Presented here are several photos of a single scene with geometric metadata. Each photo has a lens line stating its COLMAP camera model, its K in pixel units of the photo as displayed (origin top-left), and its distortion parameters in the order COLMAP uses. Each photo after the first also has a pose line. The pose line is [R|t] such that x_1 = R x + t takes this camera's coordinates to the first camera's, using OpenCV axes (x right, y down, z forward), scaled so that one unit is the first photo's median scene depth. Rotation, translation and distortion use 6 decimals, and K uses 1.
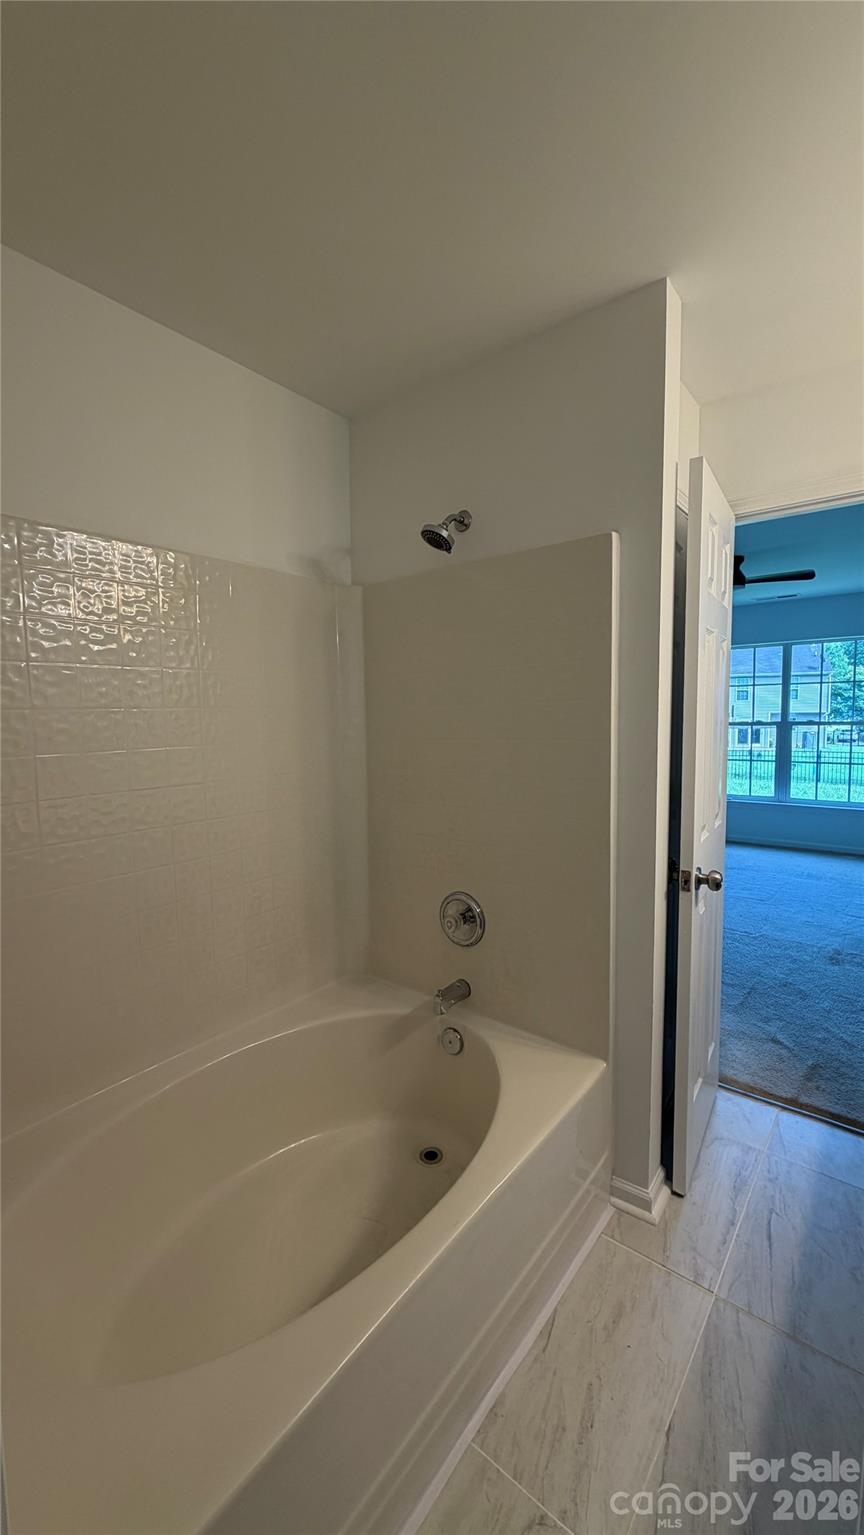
lens RADIAL K [[604.4, 0, 434.7], [0, 604.4, 768.4], [0, 0, 1]] dist [-0.001247, -0.000075]
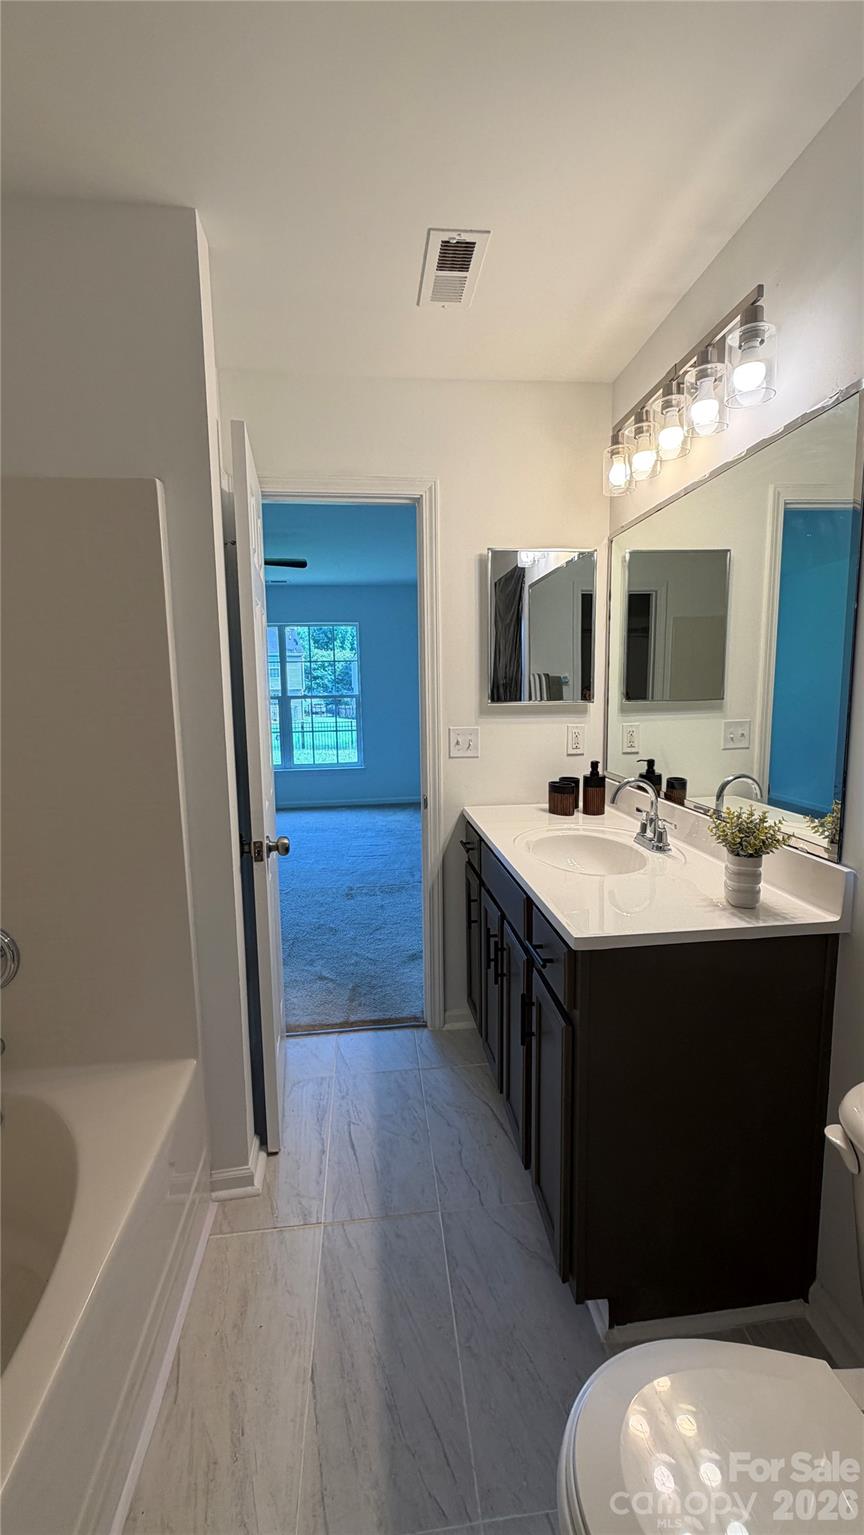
lens RADIAL K [[604.4, 0, 425.5], [0, 604.4, 766.4], [0, 0, 1]] dist [-0.001247, -0.000075]
pose [[0.710554, -0.090334, 0.697820, -0.072752], [0.066468, 0.995907, 0.061241, 0.001684], [-0.700496, 0.002867, 0.713650, 0.080974]]
